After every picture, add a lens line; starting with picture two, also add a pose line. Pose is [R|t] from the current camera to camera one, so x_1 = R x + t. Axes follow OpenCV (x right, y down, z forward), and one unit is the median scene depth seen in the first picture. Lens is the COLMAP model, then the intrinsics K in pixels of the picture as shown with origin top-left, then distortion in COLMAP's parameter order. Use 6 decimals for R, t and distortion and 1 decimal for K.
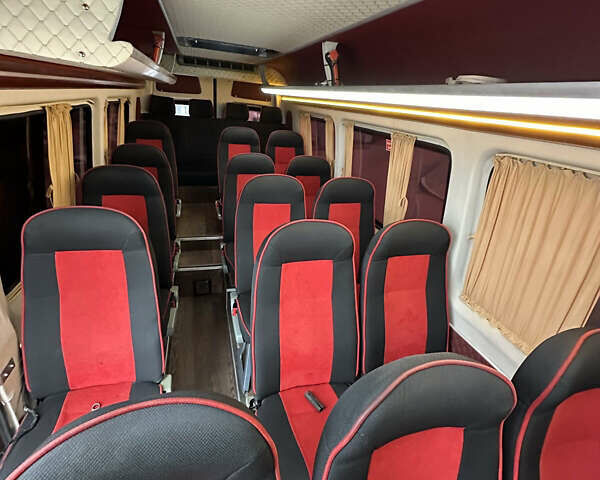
lens RADIAL K [[320.0, 0, 300.0], [0, 320.0, 240.0], [0, 0, 1]] dist [0.000700, 0.000406]
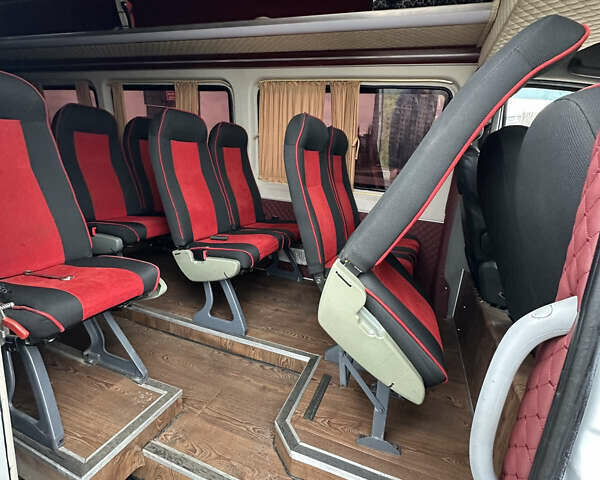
lens RADIAL K [[320.0, 0, 300.0], [0, 320.0, 240.0], [0, 0, 1]] dist [0.000700, 0.000406]
pose [[0.639720, -0.232274, 0.732671, -0.599867], [0.280360, 0.958083, 0.058943, 0.424640], [-0.715651, 0.167705, 0.678026, -0.184495]]
